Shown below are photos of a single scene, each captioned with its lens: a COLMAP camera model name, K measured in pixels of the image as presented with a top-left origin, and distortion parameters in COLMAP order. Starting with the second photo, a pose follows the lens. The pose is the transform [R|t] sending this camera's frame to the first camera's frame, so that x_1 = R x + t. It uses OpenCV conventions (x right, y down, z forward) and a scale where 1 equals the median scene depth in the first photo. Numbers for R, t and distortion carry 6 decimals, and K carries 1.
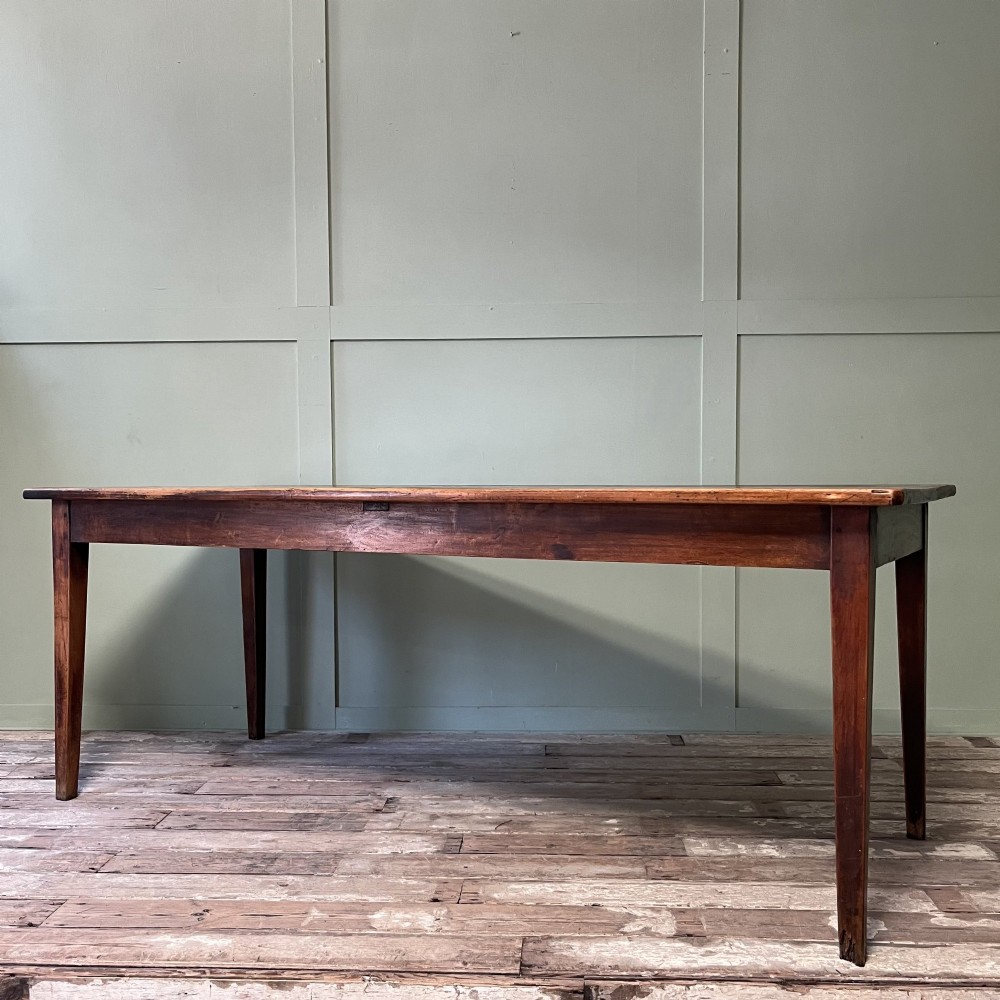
lens RADIAL K [[1068.5, 0, 501.8], [0, 1068.5, 520.4], [0, 0, 1]] dist [0.021937, 0.000000]
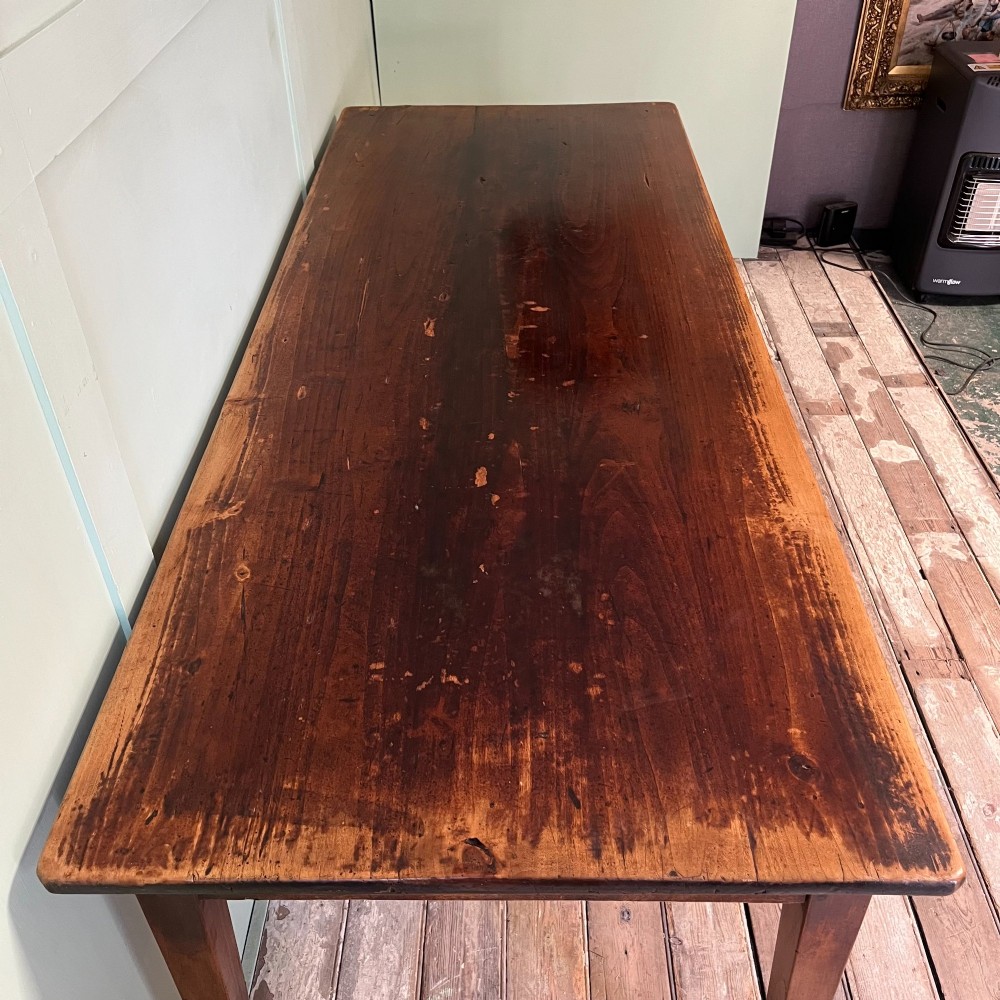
lens RADIAL K [[955.8, 0, 514.9], [0, 955.8, 497.4], [0, 0, 1]] dist [0.023720, 0.000000]
pose [[-0.051667, -0.641182, 0.765648, -0.605556], [0.055970, 0.763608, 0.643250, -0.398191], [-0.997095, 0.076088, -0.003566, 1.305556]]
